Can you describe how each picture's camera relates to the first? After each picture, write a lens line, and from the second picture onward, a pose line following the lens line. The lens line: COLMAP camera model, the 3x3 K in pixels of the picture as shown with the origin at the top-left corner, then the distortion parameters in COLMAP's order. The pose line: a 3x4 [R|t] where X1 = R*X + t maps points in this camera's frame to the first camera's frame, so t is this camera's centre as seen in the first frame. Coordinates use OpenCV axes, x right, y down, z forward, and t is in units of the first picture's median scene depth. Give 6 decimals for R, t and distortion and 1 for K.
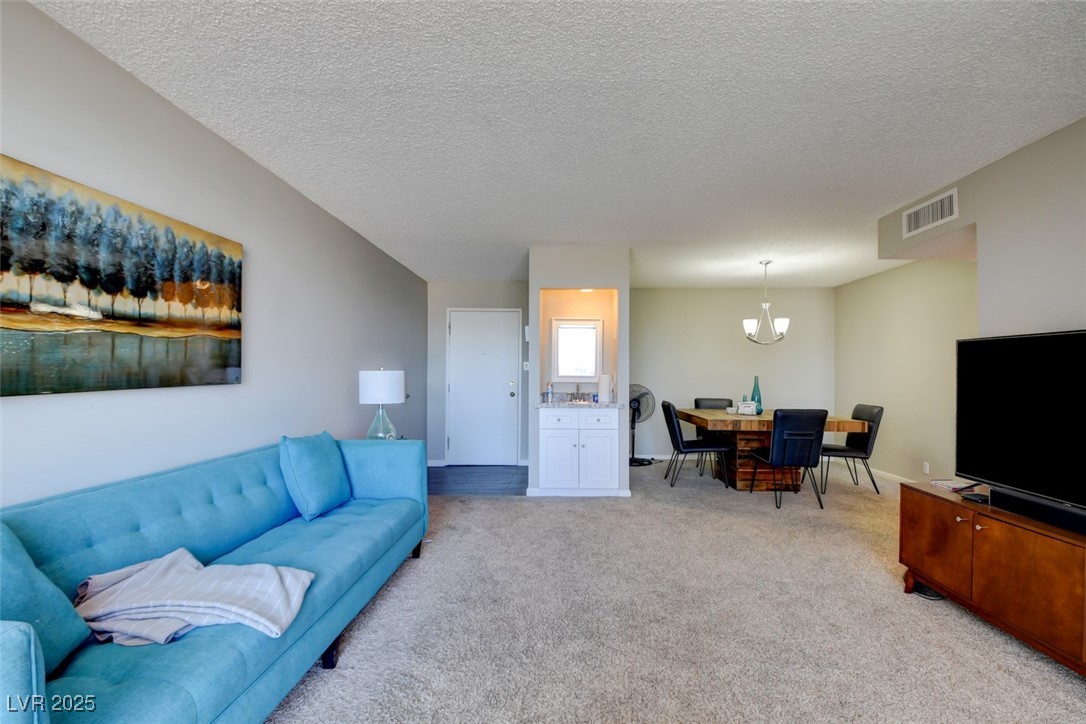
lens RADIAL K [[483.5, 0, 544.3], [0, 483.5, 363.0], [0, 0, 1]] dist [-0.008438, -0.009399]
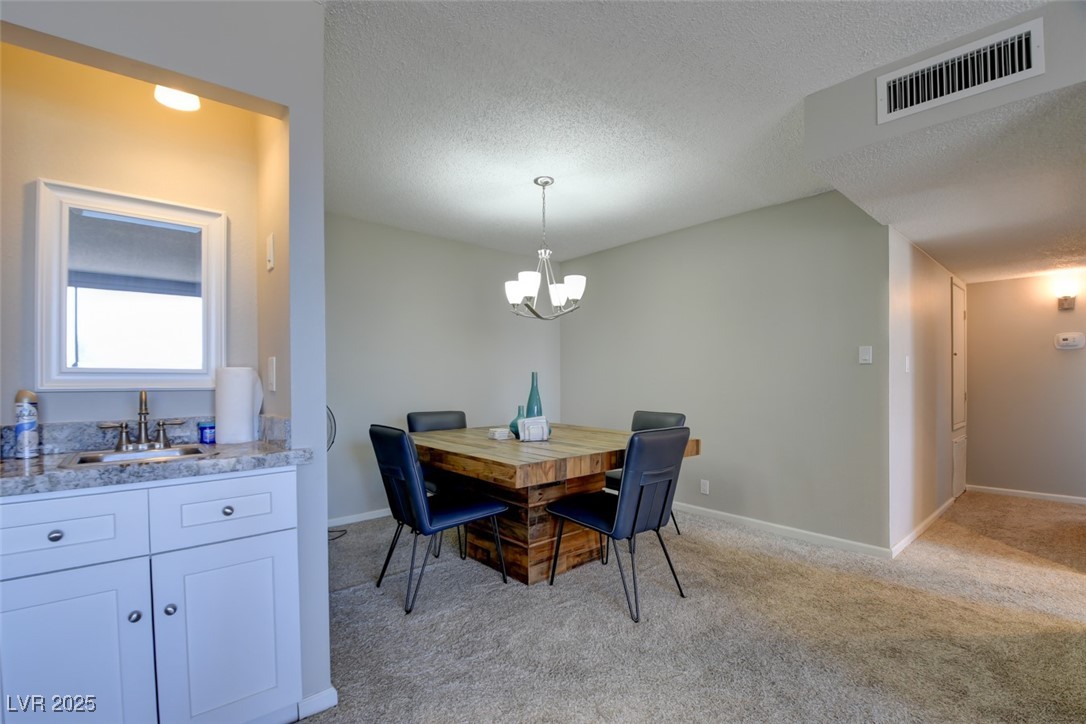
lens RADIAL K [[483.5, 0, 542.8], [0, 483.5, 383.0], [0, 0, 1]] dist [-0.008438, -0.009399]
pose [[0.730873, -0.013691, 0.682376, 0.068712], [-0.008120, 0.999554, 0.028752, 0.034917], [-0.682465, -0.026555, 0.730436, 0.860675]]
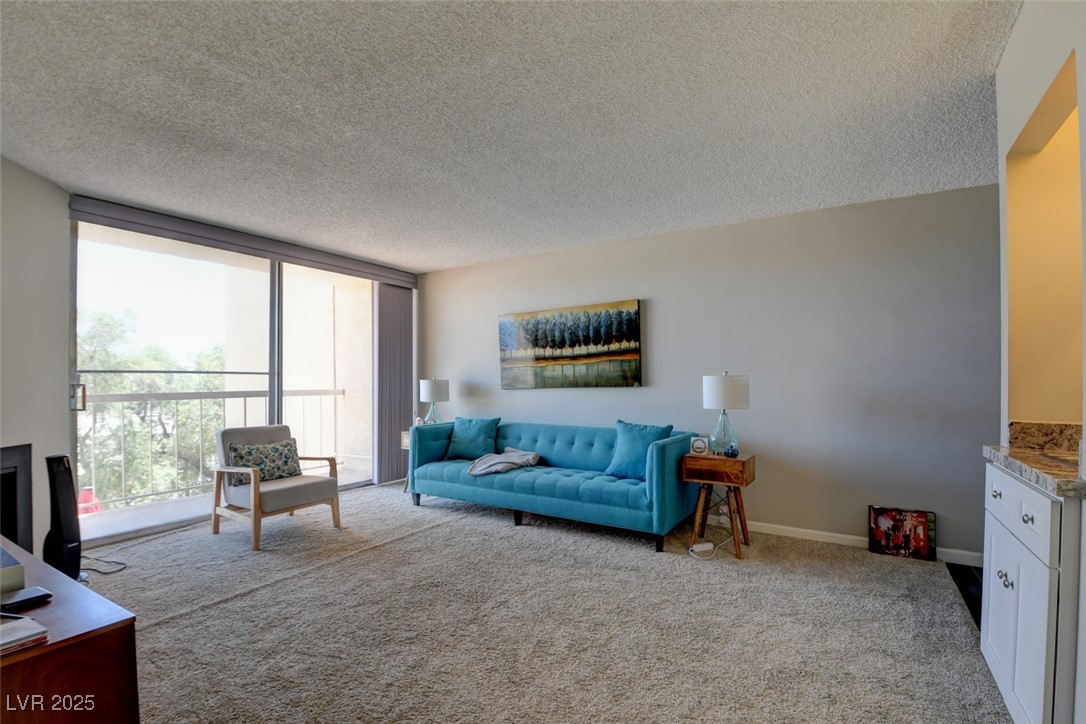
lens RADIAL K [[483.5, 0, 550.9], [0, 483.5, 380.3], [0, 0, 1]] dist [-0.008438, -0.009399]
pose [[-0.482618, -0.009691, -0.875777, 0.711783], [0.019682, 0.999566, -0.021906, 0.039370], [0.875610, -0.027809, -0.482218, 1.187502]]
